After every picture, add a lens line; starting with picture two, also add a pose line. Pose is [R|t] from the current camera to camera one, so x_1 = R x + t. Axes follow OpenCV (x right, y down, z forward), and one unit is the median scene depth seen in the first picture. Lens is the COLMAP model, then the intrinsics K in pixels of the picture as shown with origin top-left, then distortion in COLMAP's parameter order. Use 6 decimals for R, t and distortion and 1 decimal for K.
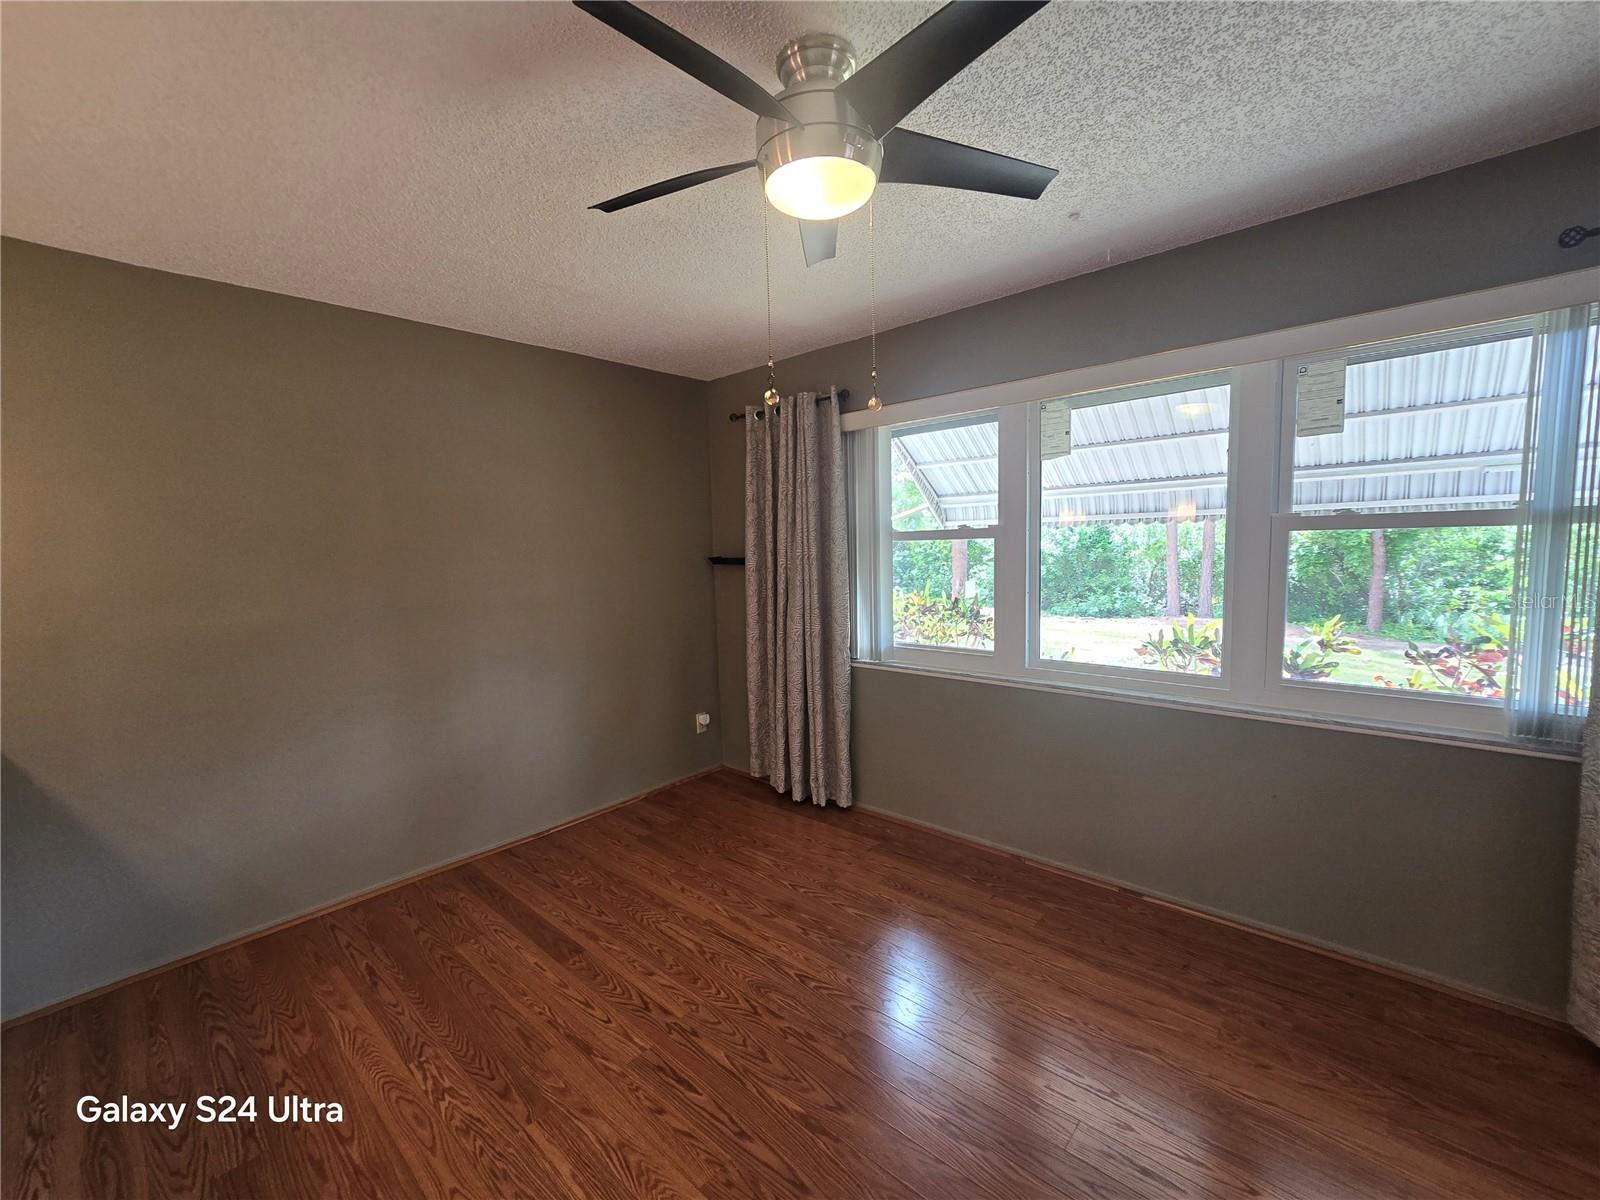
lens RADIAL K [[642.4, 0, 800.0], [0, 642.4, 600.0], [0, 0, 1]] dist [-0.018074, -0.000034]
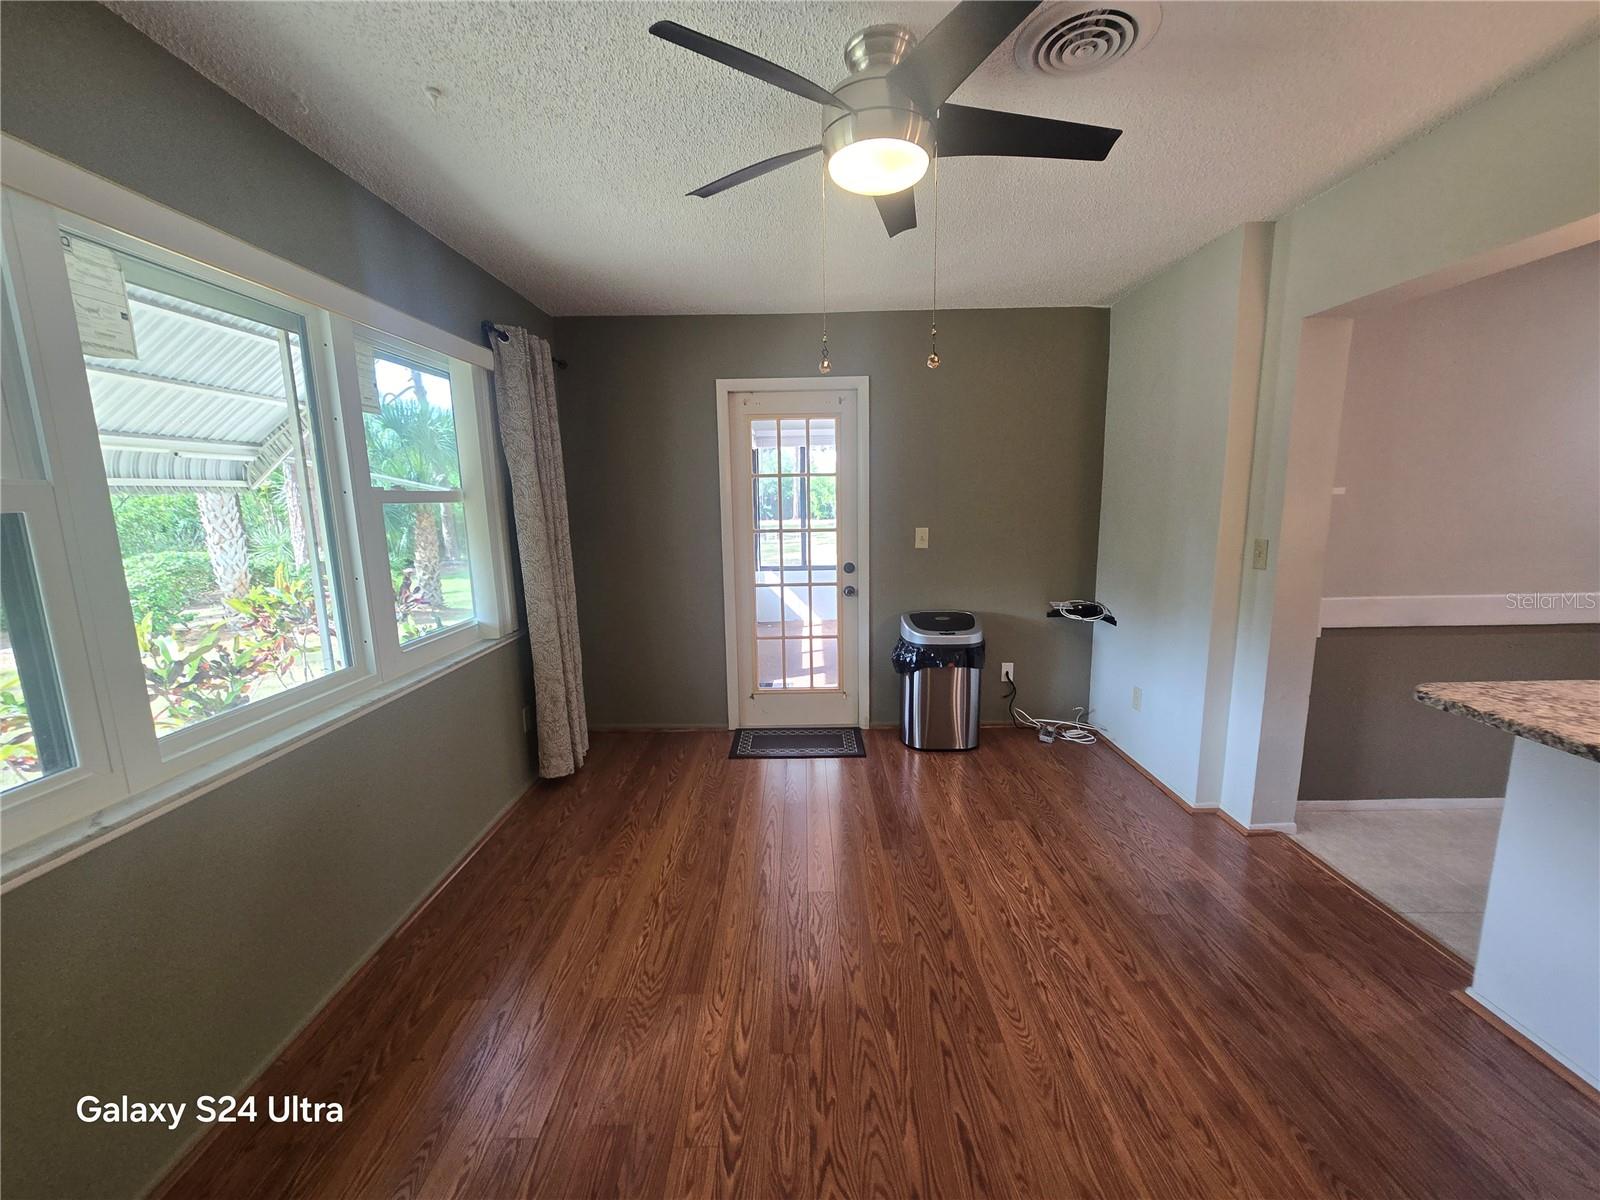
lens RADIAL K [[642.4, 0, 800.0], [0, 642.4, 600.0], [0, 0, 1]] dist [-0.018074, -0.000034]
pose [[-0.652911, -0.082158, 0.752966, -0.596962], [0.110784, 0.973051, 0.202235, -0.118509], [-0.749289, 0.215458, -0.626213, 1.504103]]
